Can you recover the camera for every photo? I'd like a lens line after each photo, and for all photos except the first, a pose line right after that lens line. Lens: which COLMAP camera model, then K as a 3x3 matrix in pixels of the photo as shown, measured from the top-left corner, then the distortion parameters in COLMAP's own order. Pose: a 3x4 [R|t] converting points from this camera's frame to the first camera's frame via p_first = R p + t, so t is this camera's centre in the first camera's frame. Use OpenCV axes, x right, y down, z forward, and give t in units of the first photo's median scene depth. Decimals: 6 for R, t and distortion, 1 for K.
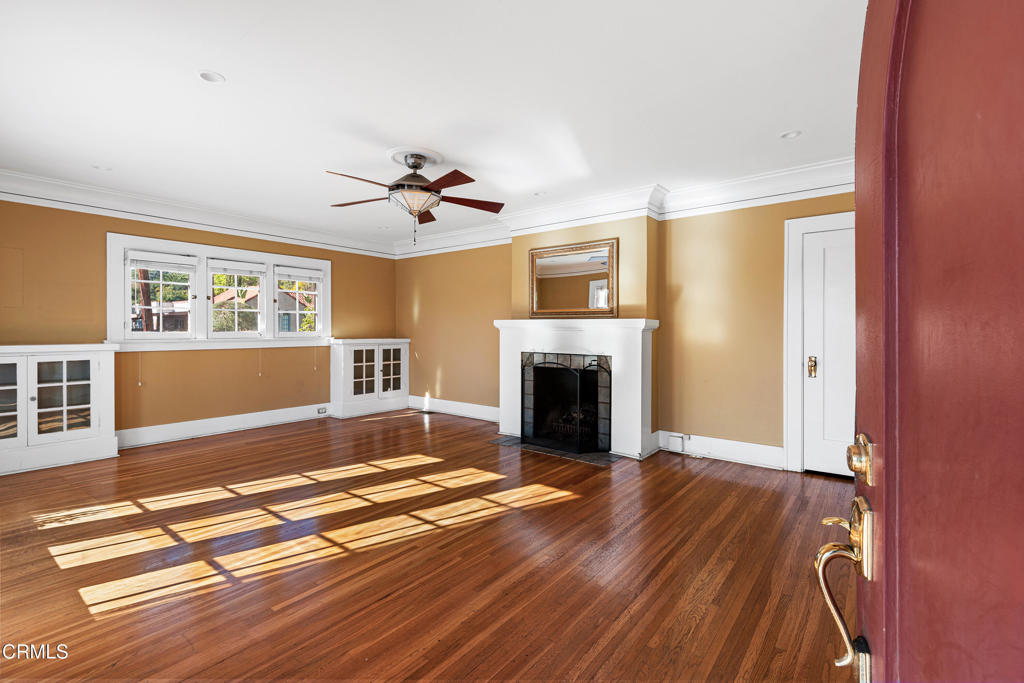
lens RADIAL K [[465.3, 0, 513.4], [0, 465.3, 334.4], [0, 0, 1]] dist [0.020776, -0.007076]
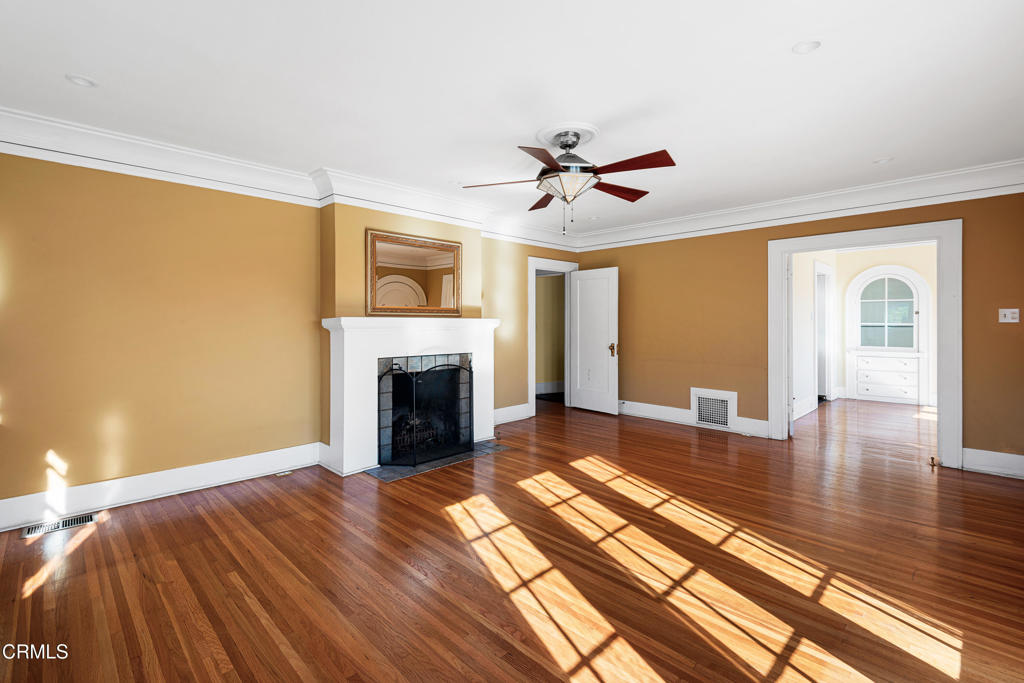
lens RADIAL K [[465.3, 0, 510.4], [0, 465.3, 337.0], [0, 0, 1]] dist [0.020776, -0.007076]
pose [[0.123115, -0.030882, 0.991912, -0.843277], [0.019647, 0.999396, 0.028677, -0.019046], [-0.992198, 0.015958, 0.123648, 0.778816]]
